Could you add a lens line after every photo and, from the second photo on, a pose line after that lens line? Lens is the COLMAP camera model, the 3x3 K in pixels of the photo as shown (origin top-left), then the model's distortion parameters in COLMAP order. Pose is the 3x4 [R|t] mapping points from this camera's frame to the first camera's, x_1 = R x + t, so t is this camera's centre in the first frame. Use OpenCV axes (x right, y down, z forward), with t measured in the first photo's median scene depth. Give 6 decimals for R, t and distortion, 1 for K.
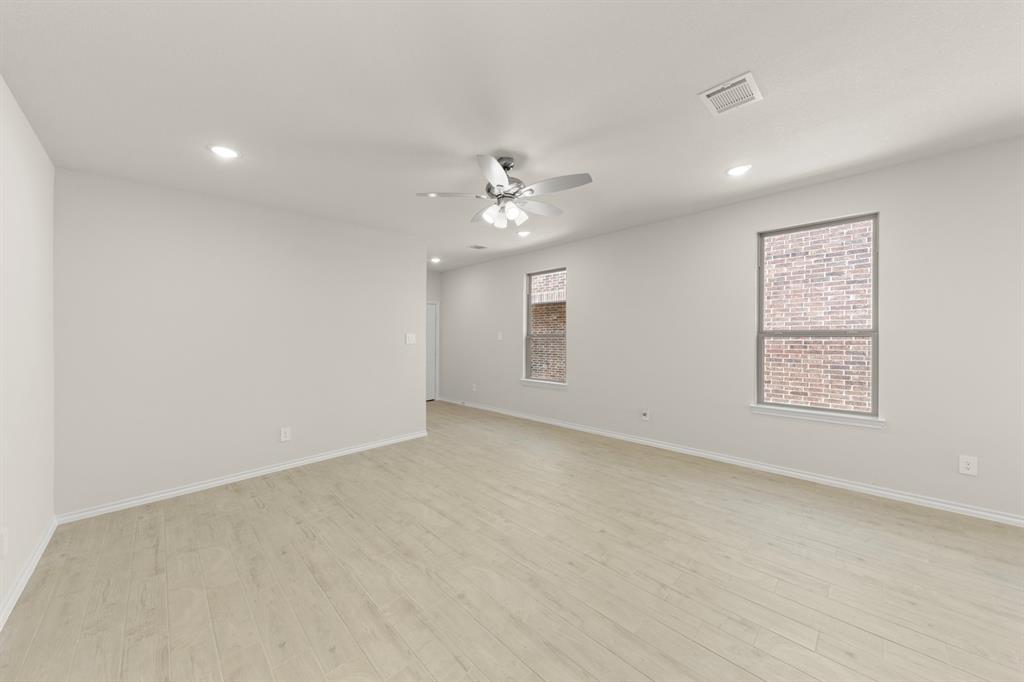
lens RADIAL K [[353.9, 0, 520.5], [0, 353.9, 332.5], [0, 0, 1]] dist [0.003068, -0.001395]
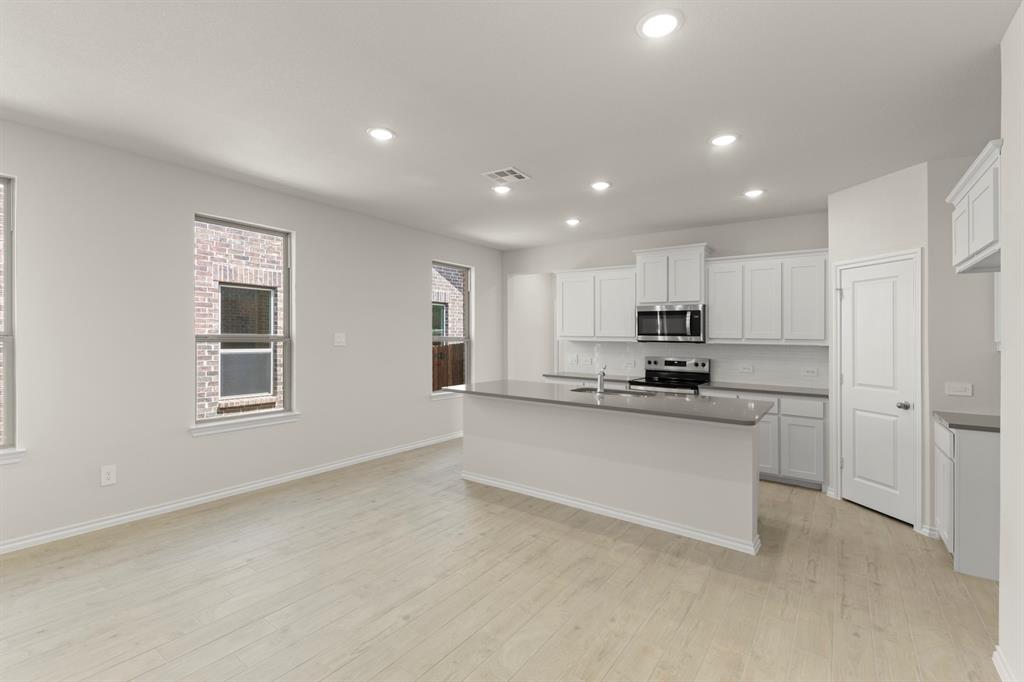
lens RADIAL K [[462.2, 0, 490.2], [0, 462.2, 339.4], [0, 0, 1]] dist [0.011815, -0.003715]
pose [[-0.126367, 0.005060, 0.991971, -0.113365], [-0.012085, 0.999905, -0.006640, 0.000579], [-0.991910, -0.012827, -0.126294, 0.115499]]
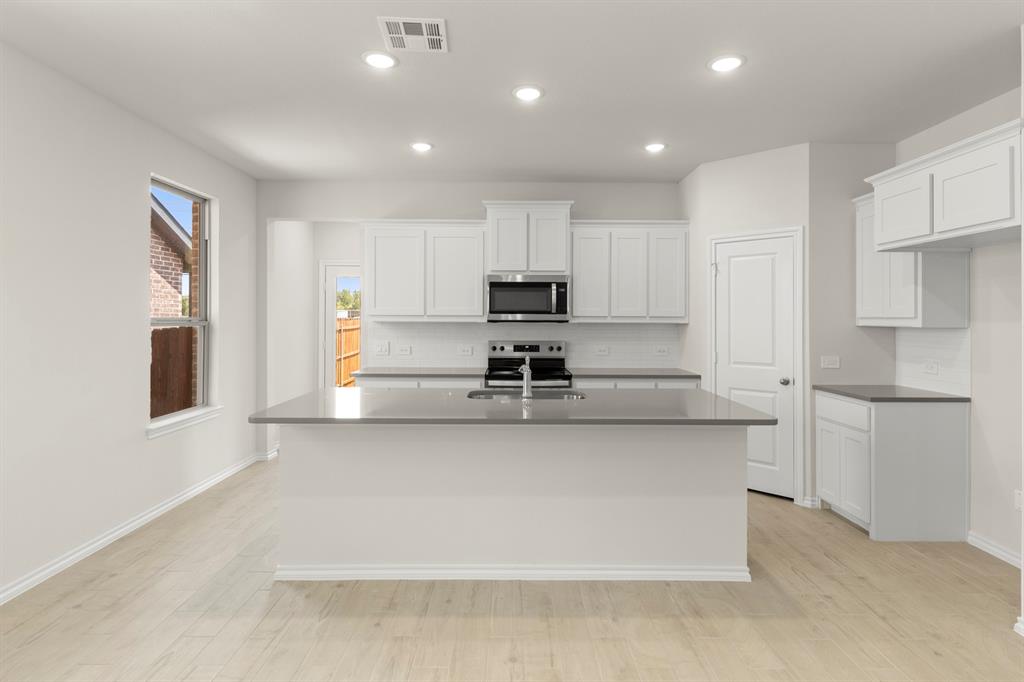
lens RADIAL K [[539.6, 0, 509.8], [0, 539.6, 316.1], [0, 0, 1]] dist [0.008896, -0.005302]
pose [[-0.702703, 0.014197, 0.711342, 0.387645], [0.004989, 0.999875, -0.015027, -0.001933], [-0.711466, -0.007011, -0.702686, 0.370972]]
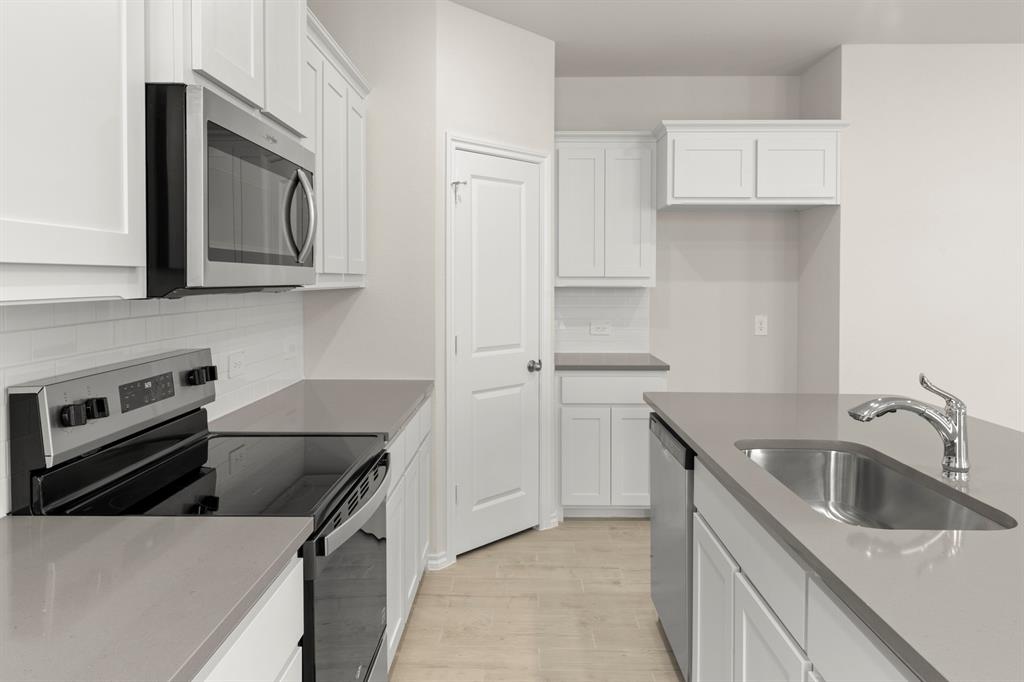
lens RADIAL K [[681.5, 0, 525.1], [0, 681.5, 298.2], [0, 0, 1]] dist [0.018819, -0.001857]
pose [[-0.701140, 0.030848, -0.712356, 1.649884], [0.007132, 0.999317, 0.036255, -0.019395], [0.712988, 0.020339, -0.700881, -0.196607]]
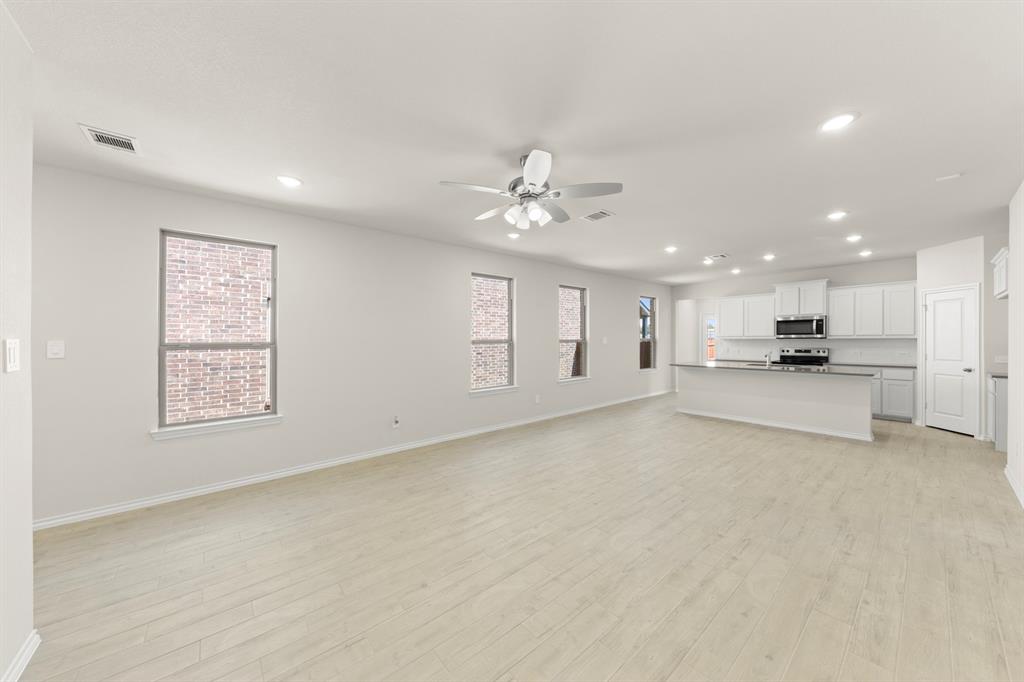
lens RADIAL K [[353.9, 0, 499.8], [0, 353.9, 348.5], [0, 0, 1]] dist [0.003068, -0.001395]
pose [[0.109951, -0.014581, 0.993830, -0.855286], [0.006192, 0.999883, 0.013985, 0.011350], [-0.993918, 0.004616, 0.110029, 0.815285]]
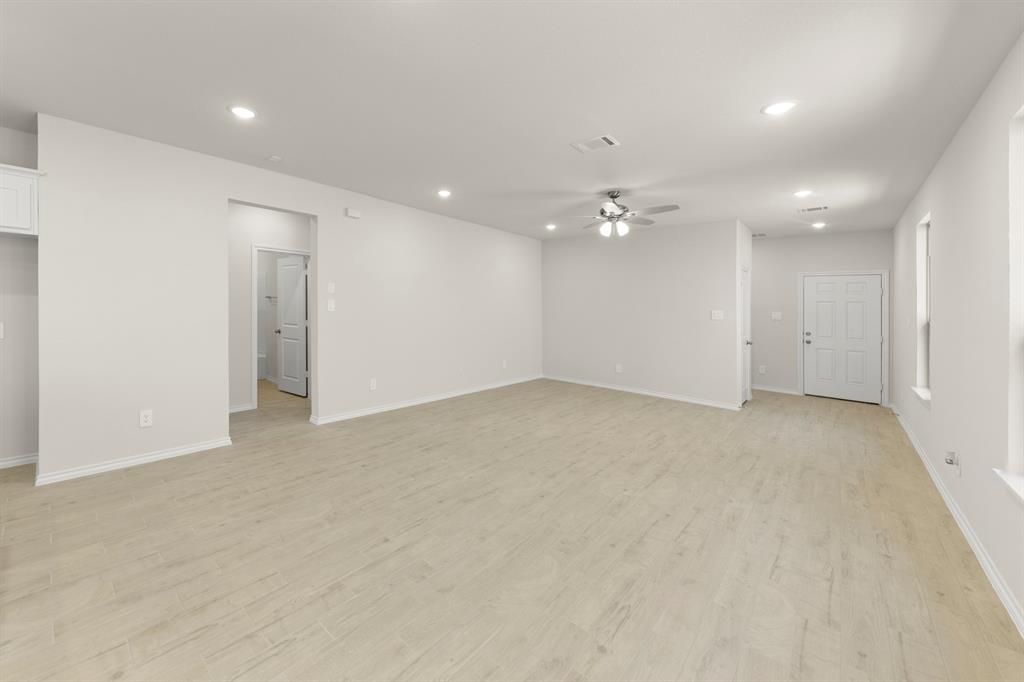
lens RADIAL K [[388.1, 0, 453.1], [0, 388.1, 295.2], [0, 0, 1]] dist [-0.001647, -0.001368]
pose [[0.012682, -0.011052, -0.999858, 1.319683], [-0.024306, 0.999640, -0.011358, -0.013309], [0.999624, 0.024447, 0.012409, 0.249684]]
